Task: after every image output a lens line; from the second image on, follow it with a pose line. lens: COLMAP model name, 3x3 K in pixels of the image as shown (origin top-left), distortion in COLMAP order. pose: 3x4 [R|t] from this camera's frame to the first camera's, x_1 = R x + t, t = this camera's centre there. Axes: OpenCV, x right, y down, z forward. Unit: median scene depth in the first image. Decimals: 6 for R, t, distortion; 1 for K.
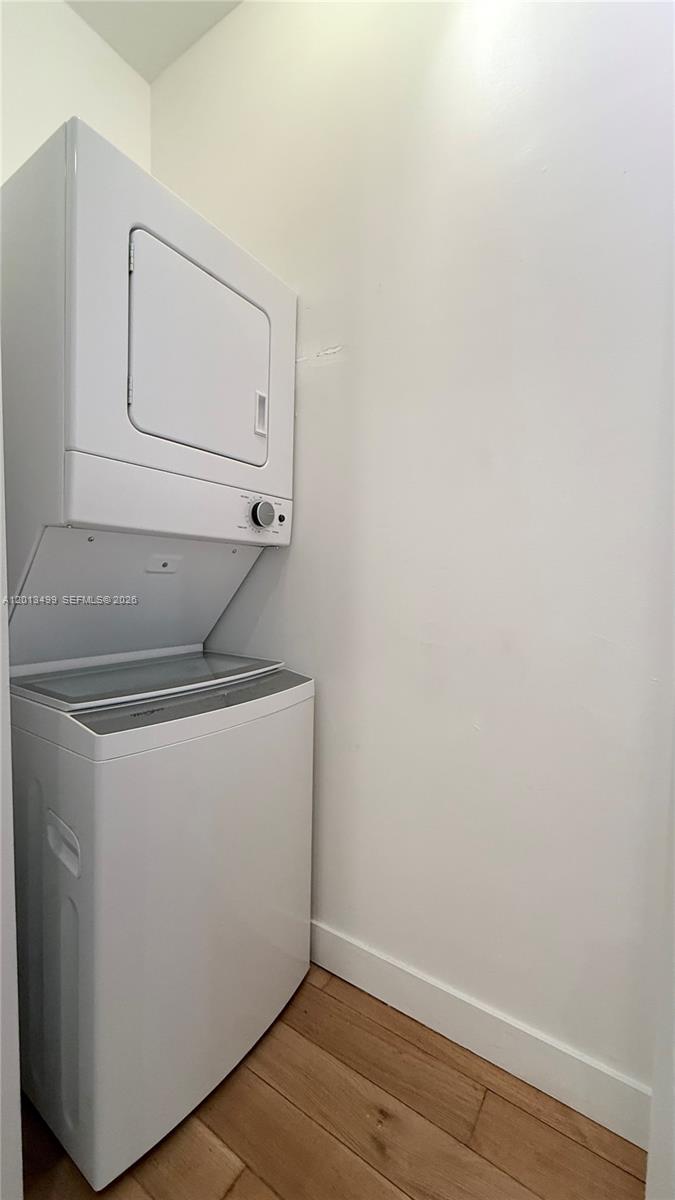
lens RADIAL K [[476.6, 0, 339.9], [0, 476.6, 595.1], [0, 0, 1]] dist [-0.000813, 0.000032]
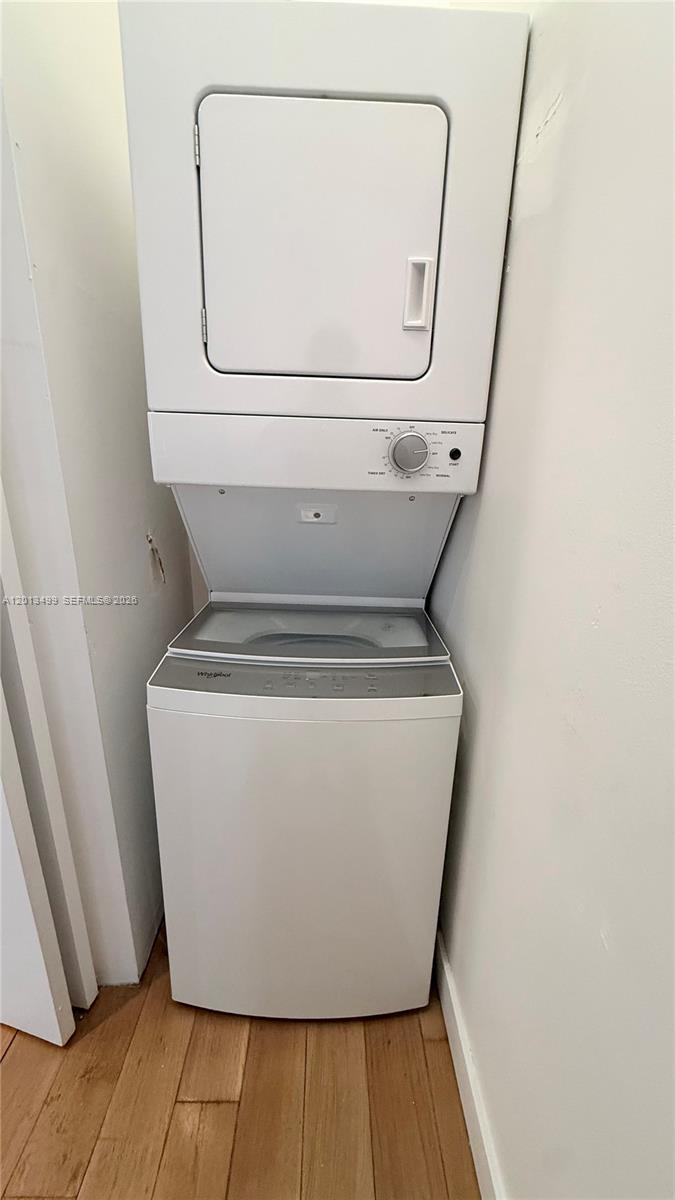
lens RADIAL K [[476.6, 0, 339.9], [0, 476.6, 595.1], [0, 0, 1]] dist [-0.000813, 0.000032]
pose [[0.564123, 0.223215, -0.794947, 0.392760], [-0.049878, 0.970220, 0.237034, -0.129910], [0.824183, -0.094066, 0.558457, 0.513804]]
